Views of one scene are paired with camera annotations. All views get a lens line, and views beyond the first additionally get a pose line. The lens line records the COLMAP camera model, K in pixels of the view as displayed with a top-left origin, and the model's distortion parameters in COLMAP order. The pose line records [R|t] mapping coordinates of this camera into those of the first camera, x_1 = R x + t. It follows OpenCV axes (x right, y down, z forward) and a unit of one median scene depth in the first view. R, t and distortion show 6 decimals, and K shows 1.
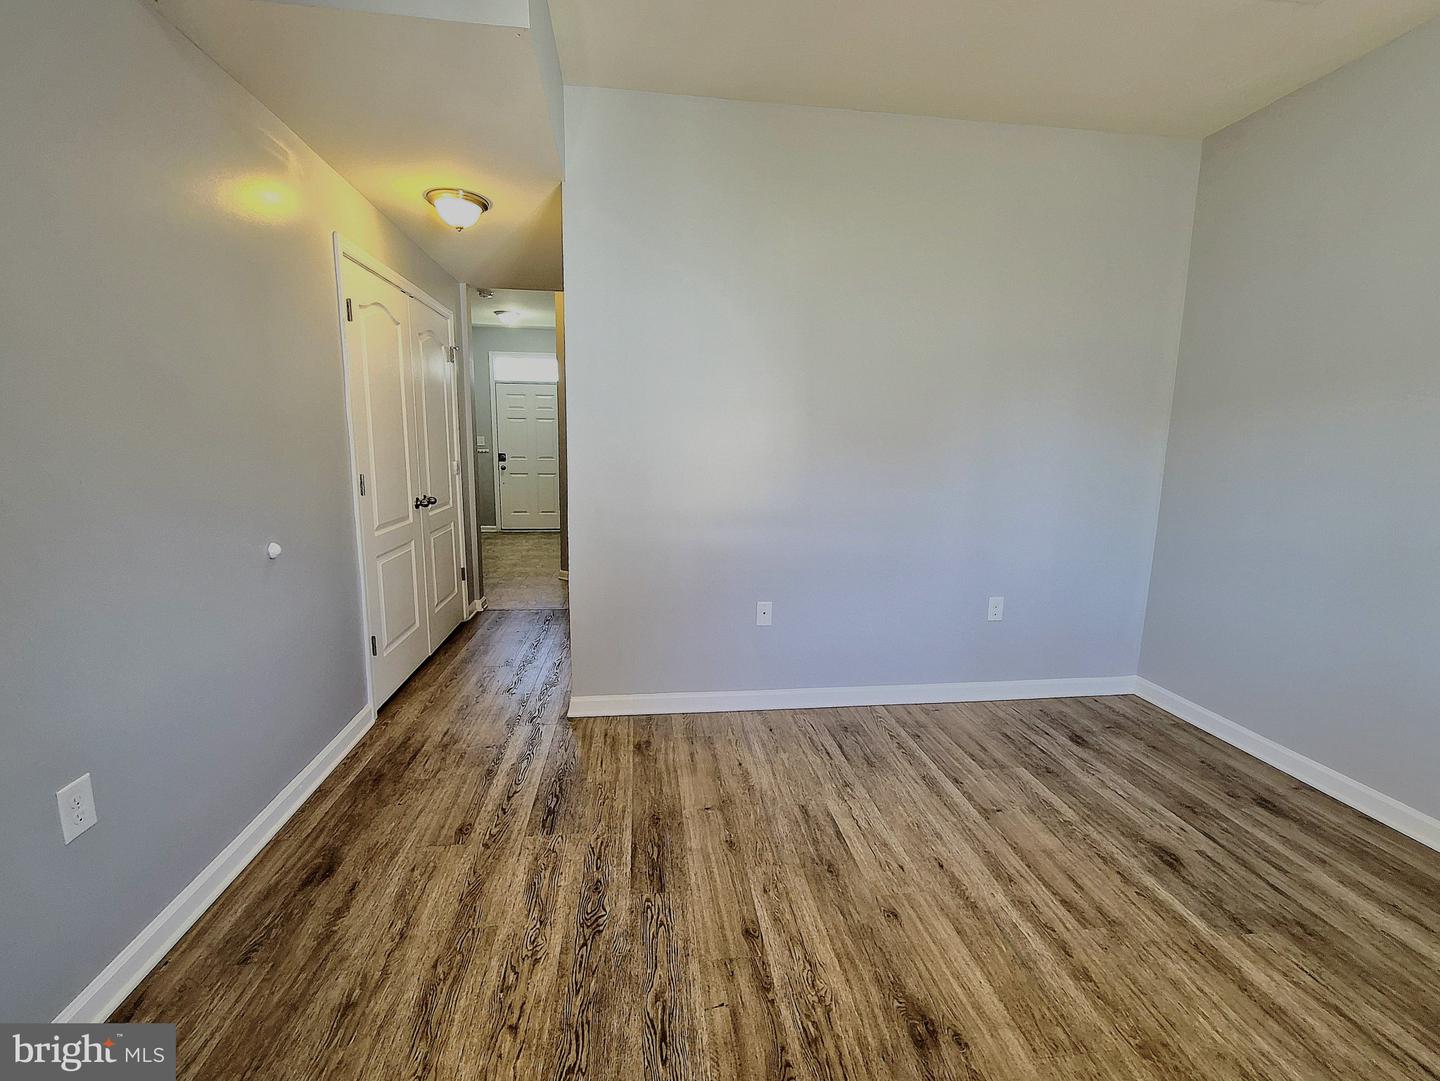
lens RADIAL K [[583.0, 0, 717.8], [0, 583.0, 534.2], [0, 0, 1]] dist [-0.000702, -0.000136]
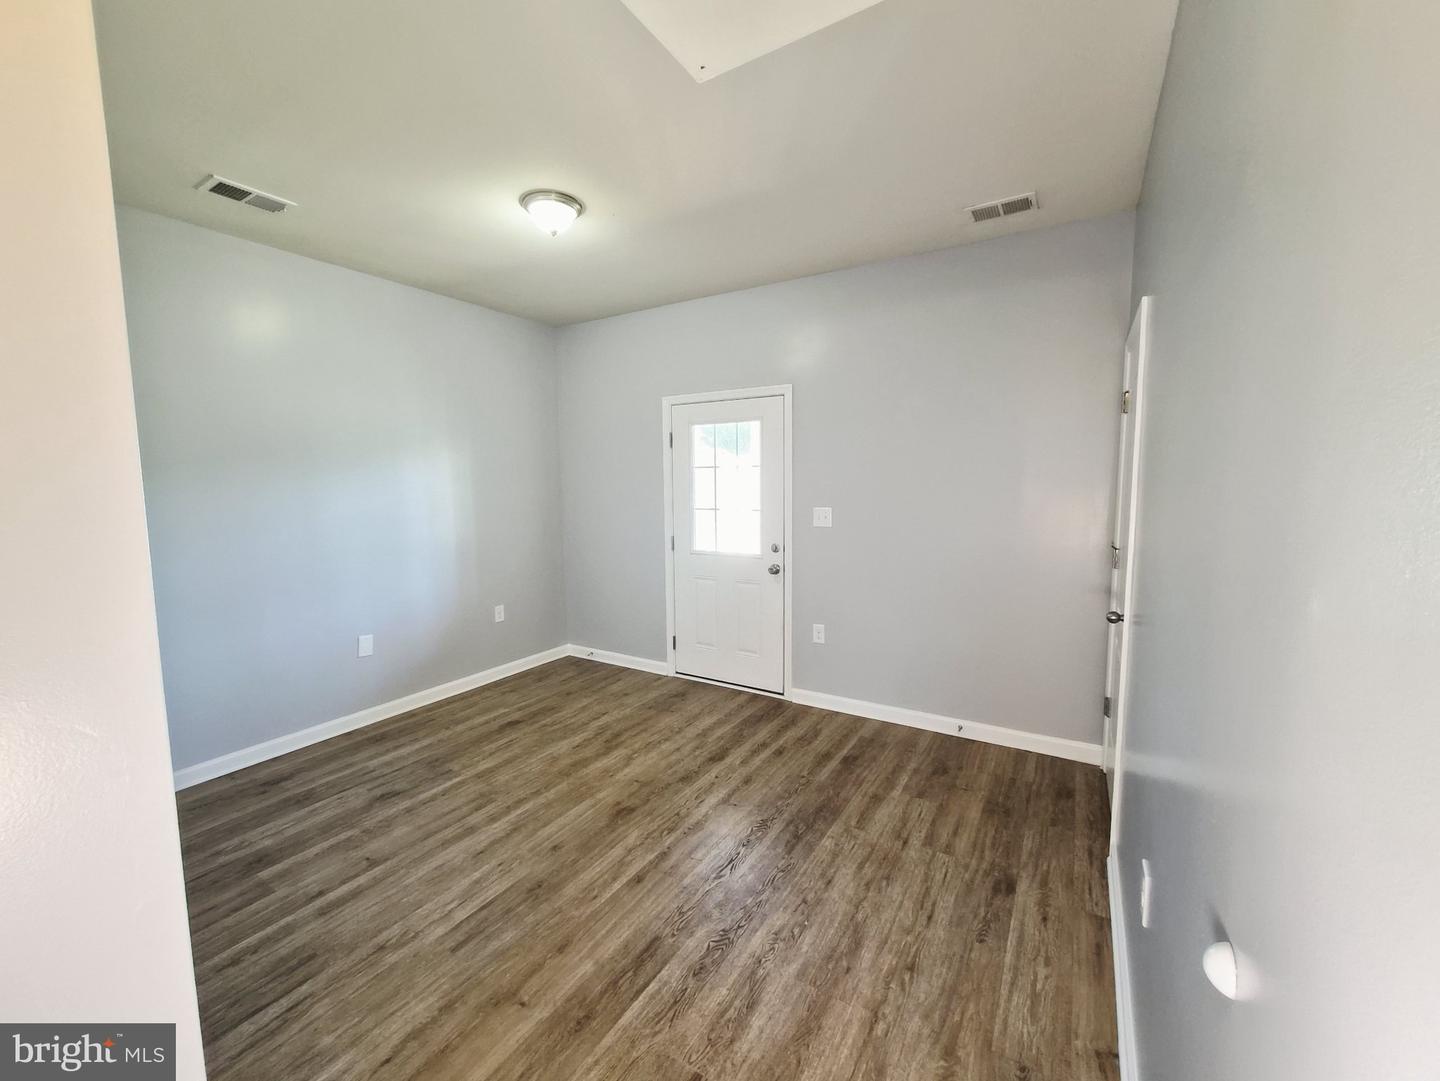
lens RADIAL K [[583.0, 0, 720.9], [0, 583.0, 539.3], [0, 0, 1]] dist [-0.000702, -0.000136]
pose [[-0.764687, -0.071831, 0.640386, -0.818179], [0.104707, 0.966711, 0.233465, -0.345176], [-0.635838, 0.245581, -0.731711, 1.512221]]
